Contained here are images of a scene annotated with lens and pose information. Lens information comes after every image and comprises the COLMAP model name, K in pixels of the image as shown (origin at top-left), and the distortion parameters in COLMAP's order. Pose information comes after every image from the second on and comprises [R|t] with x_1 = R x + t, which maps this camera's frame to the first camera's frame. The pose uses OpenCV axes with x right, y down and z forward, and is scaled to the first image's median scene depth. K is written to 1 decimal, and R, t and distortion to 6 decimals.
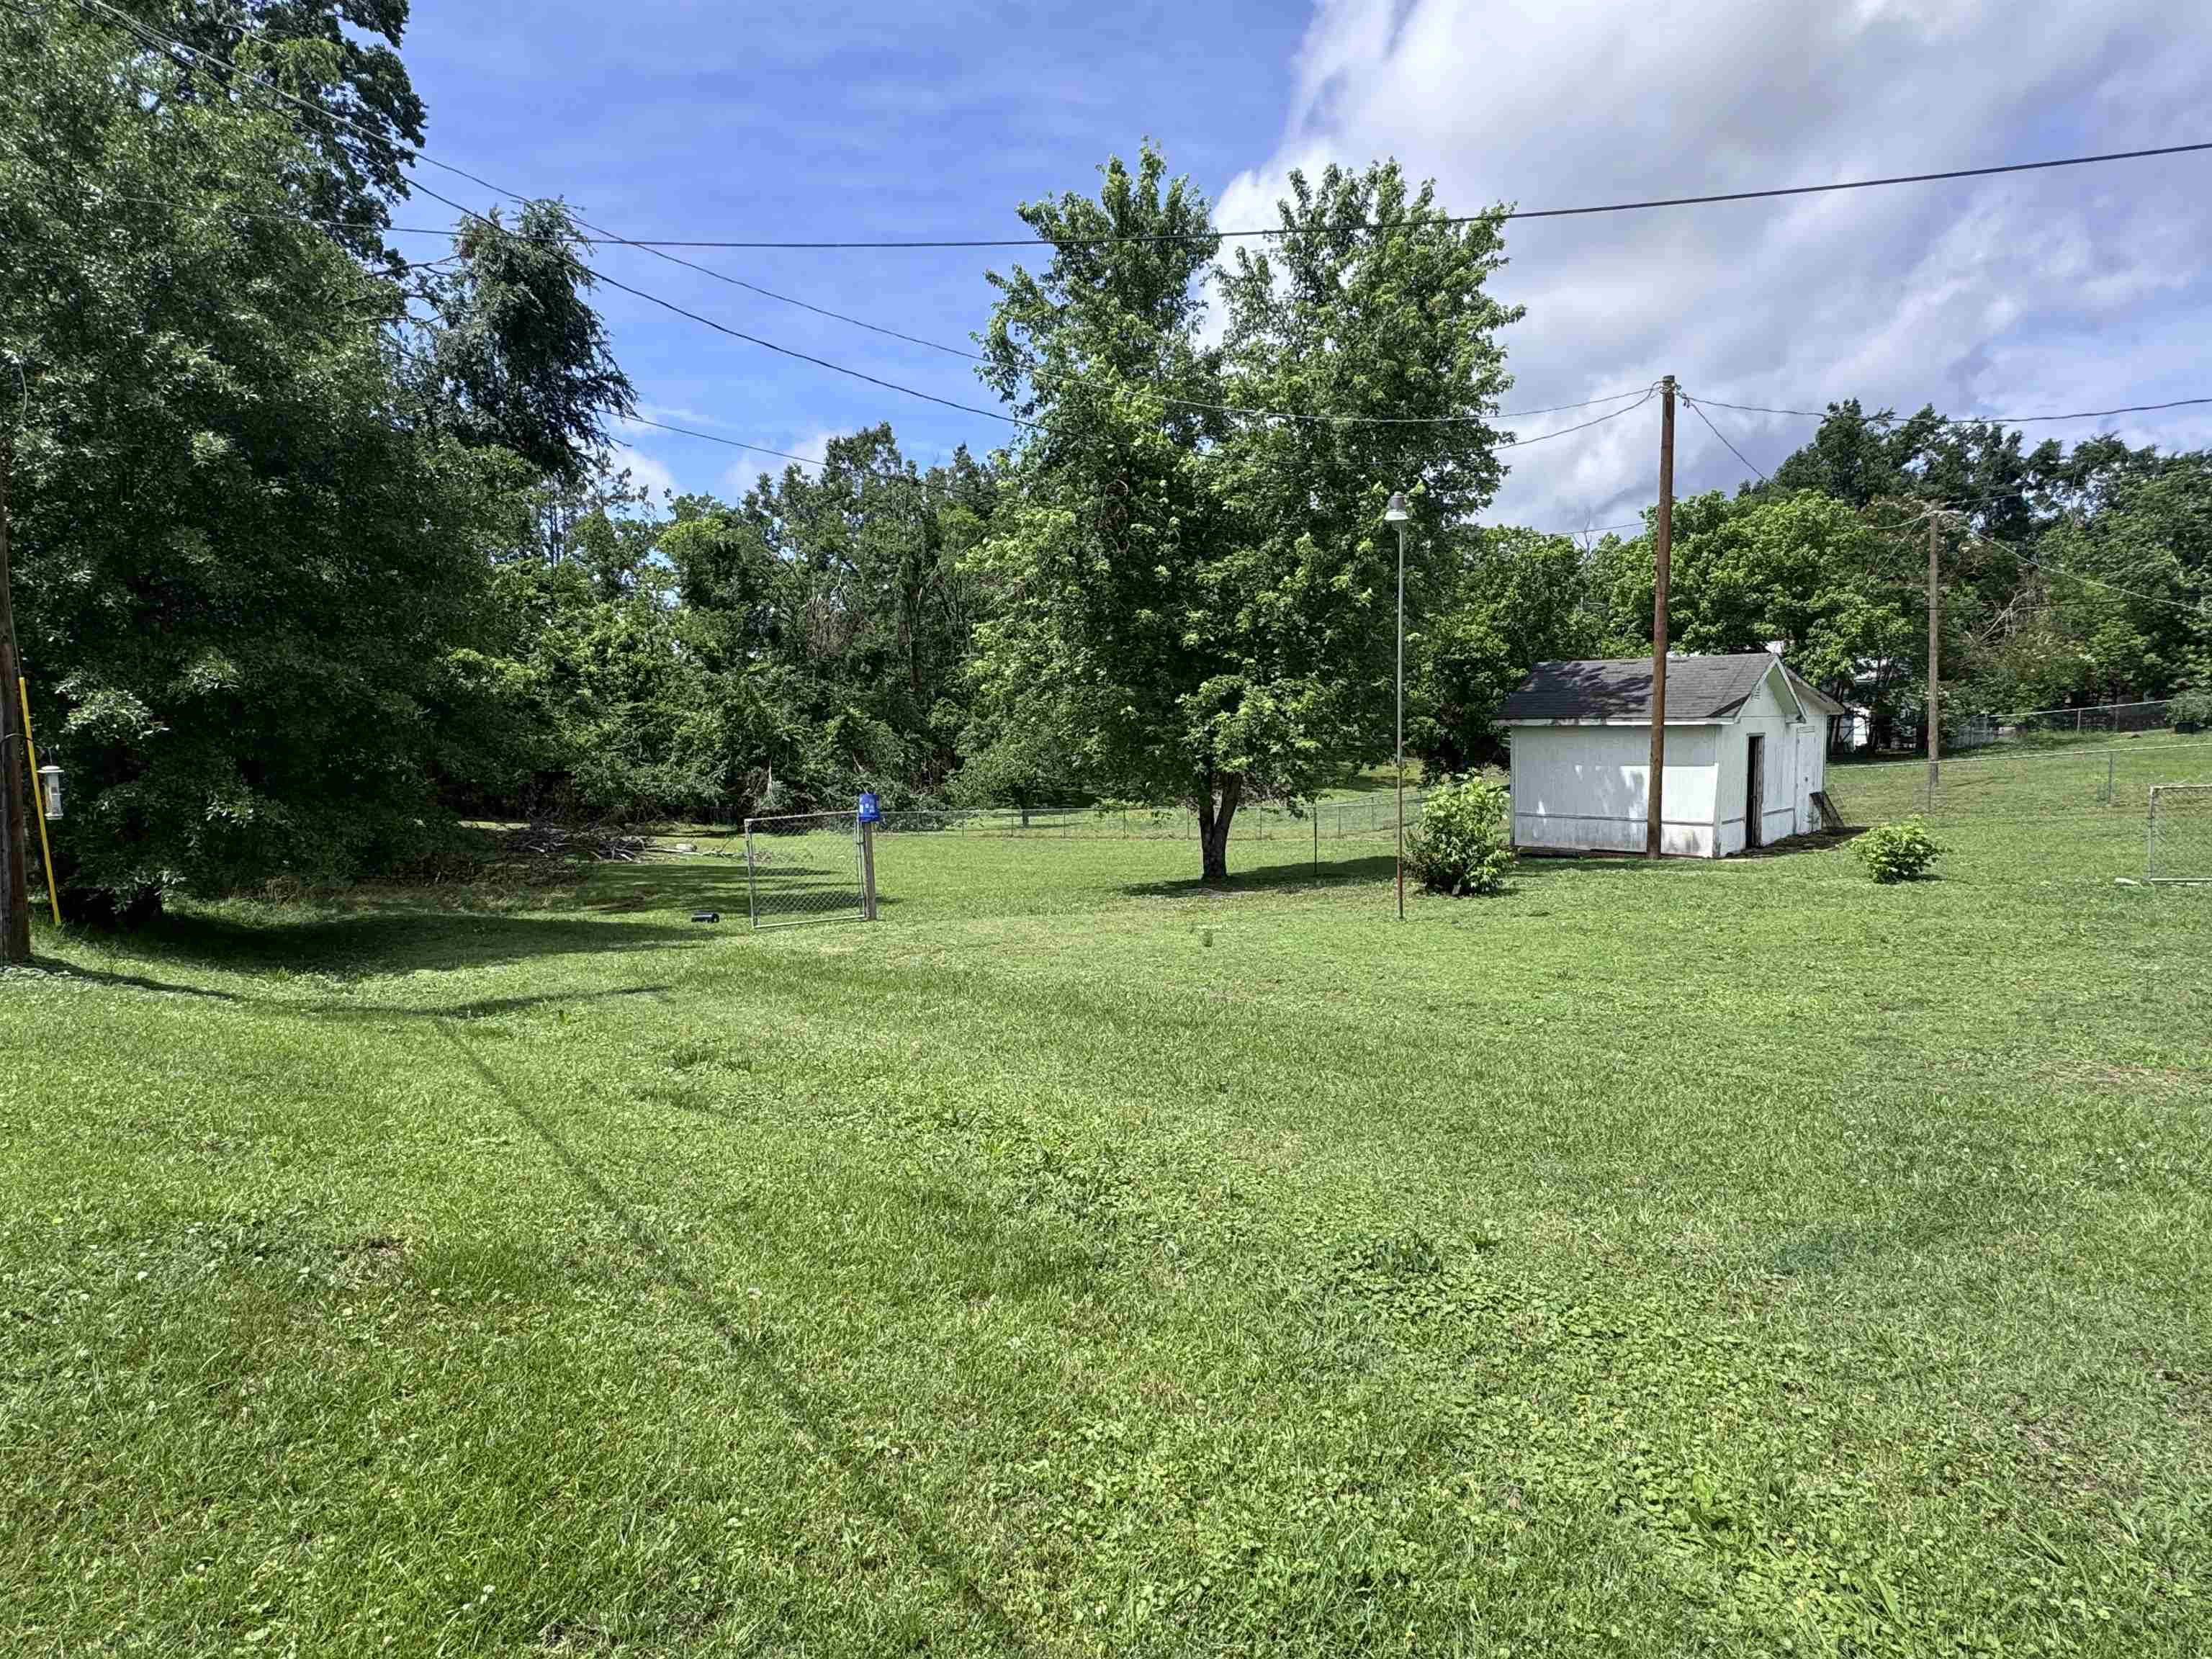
lens RADIAL K [[1206.9, 0, 1106.0], [0, 1206.9, 829.5], [0, 0, 1]] dist [0.001818, 0.000700]
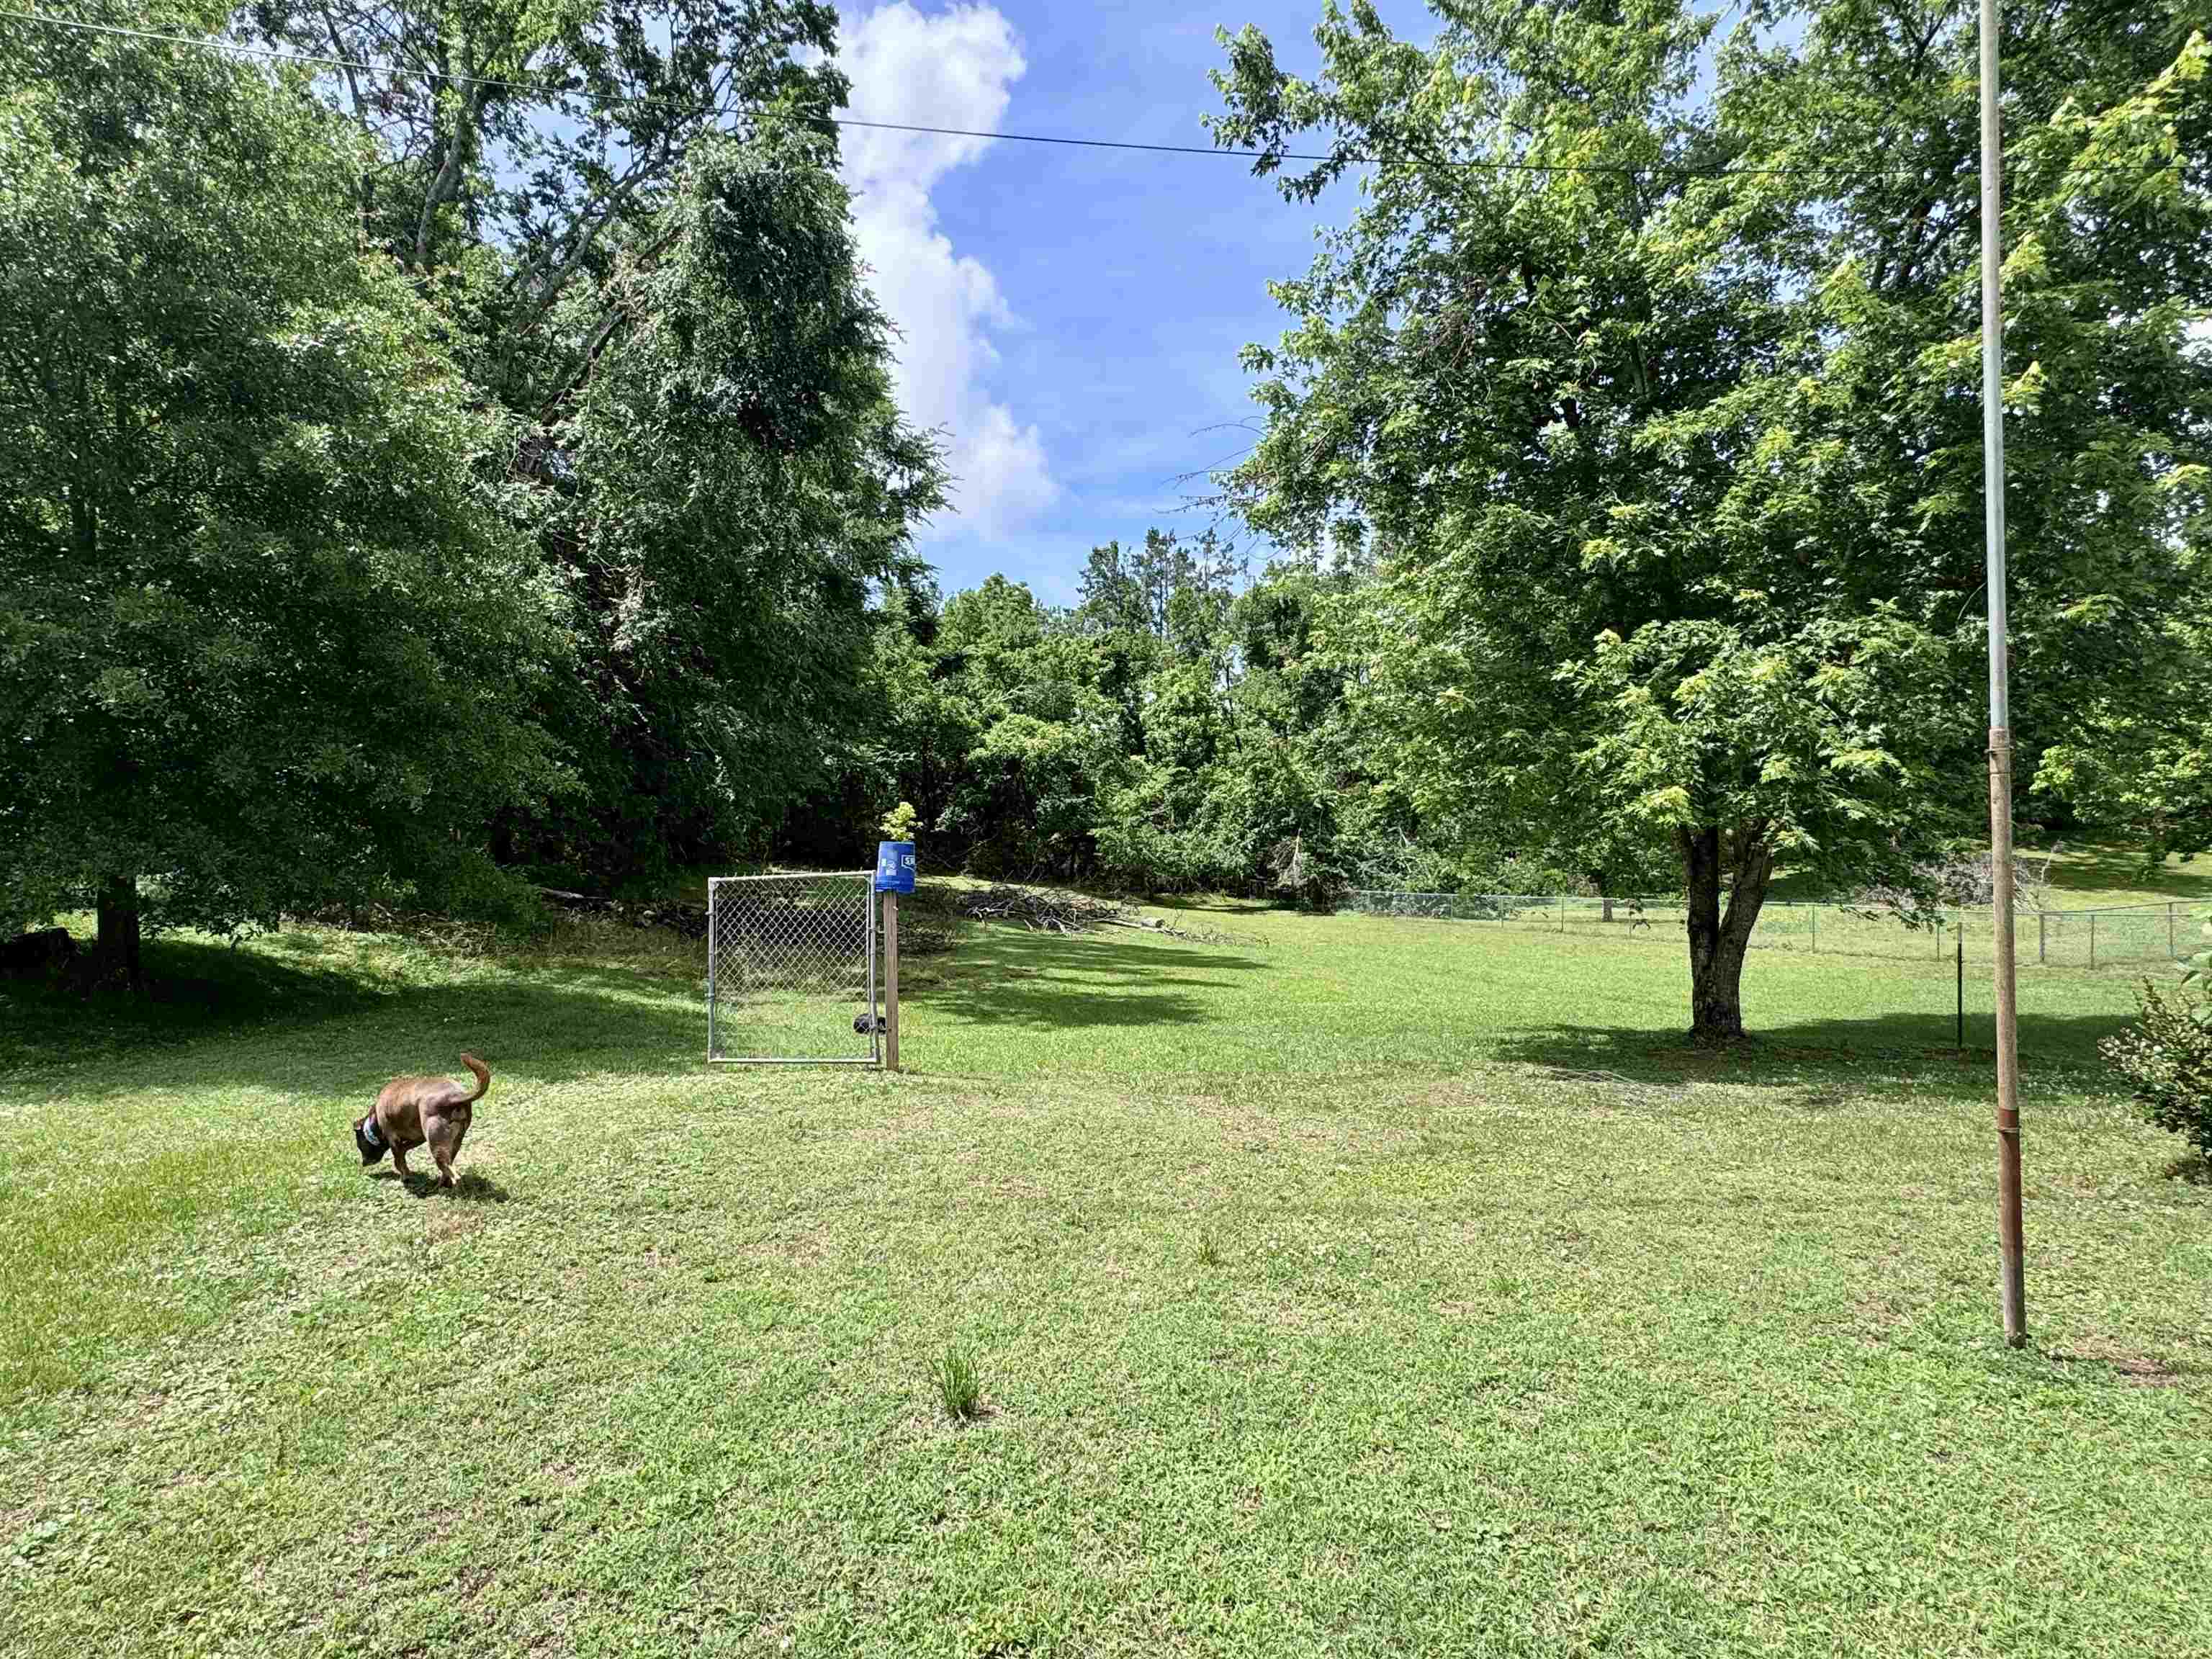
lens RADIAL K [[1206.9, 0, 1106.0], [0, 1206.9, 829.5], [0, 0, 1]] dist [0.001818, 0.000700]
pose [[0.861829, 0.020191, -0.506798, 0.049966], [-0.054104, 0.997166, -0.052278, -0.002955], [0.504306, 0.072475, 0.860478, 0.162487]]
